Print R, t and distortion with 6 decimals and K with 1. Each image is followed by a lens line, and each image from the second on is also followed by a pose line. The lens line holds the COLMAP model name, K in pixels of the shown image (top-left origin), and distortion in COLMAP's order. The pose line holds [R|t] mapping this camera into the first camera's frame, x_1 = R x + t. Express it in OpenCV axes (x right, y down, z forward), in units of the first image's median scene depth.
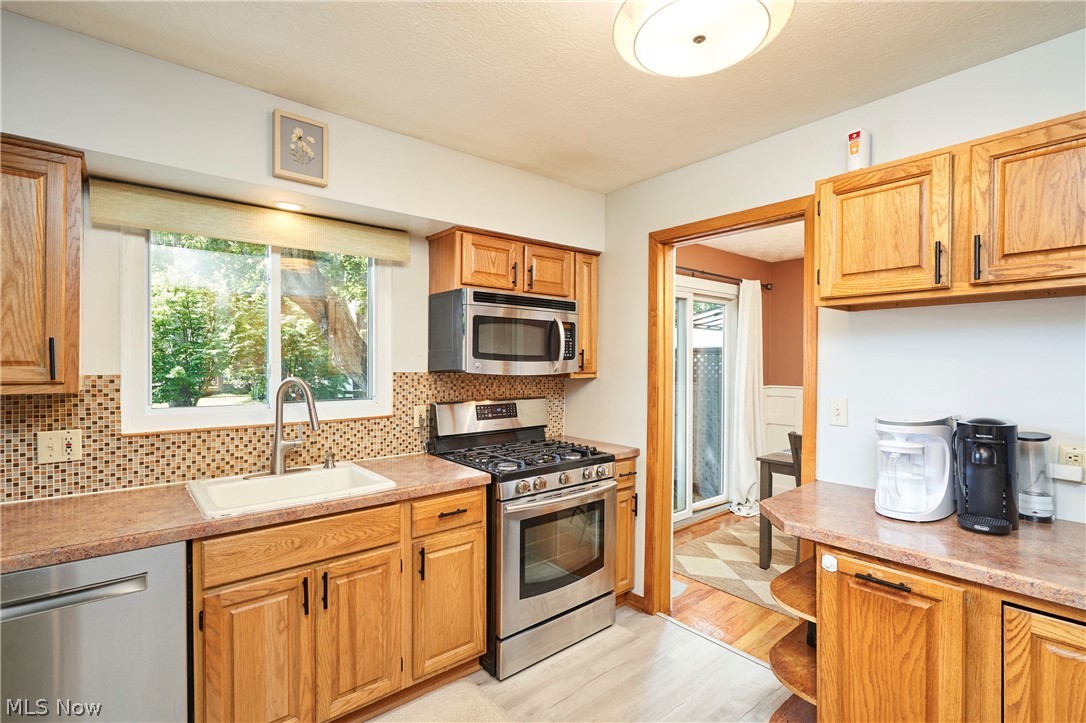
lens RADIAL K [[504.1, 0, 543.0], [0, 504.1, 361.5], [0, 0, 1]] dist [0.000795, 0.000197]
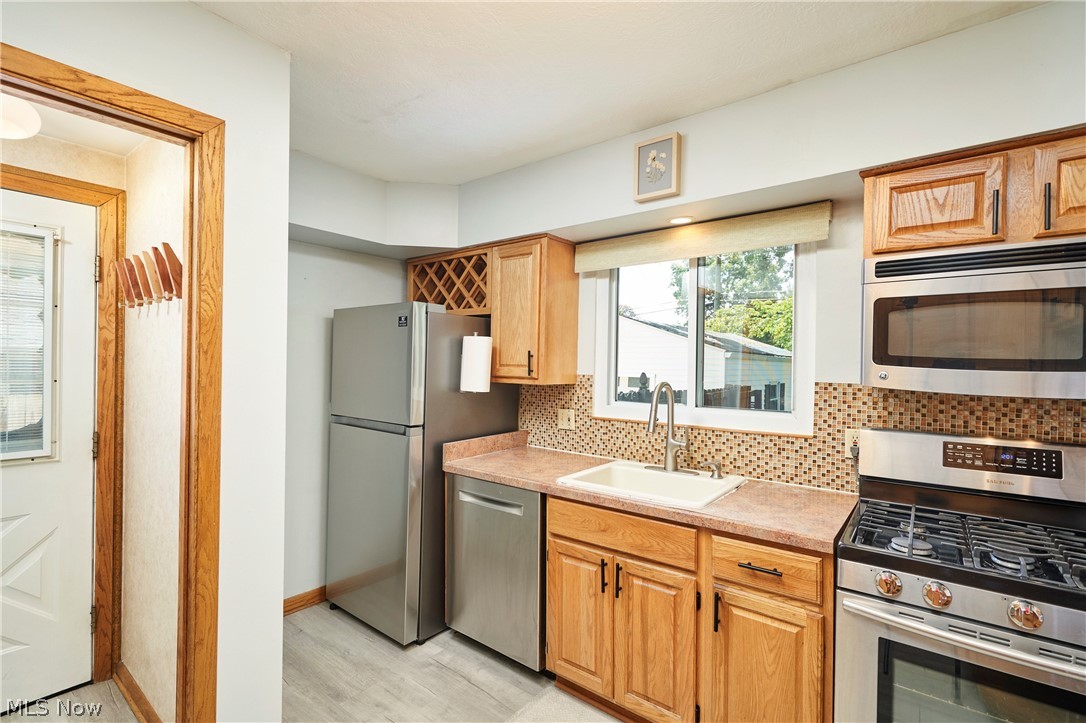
lens RADIAL K [[504.1, 0, 543.0], [0, 504.1, 361.5], [0, 0, 1]] dist [0.000795, 0.000197]
pose [[0.204976, -0.003874, -0.978759, 0.450809], [-0.012107, 0.999906, -0.006493, -0.000810], [0.978692, 0.013181, 0.204910, 0.479053]]
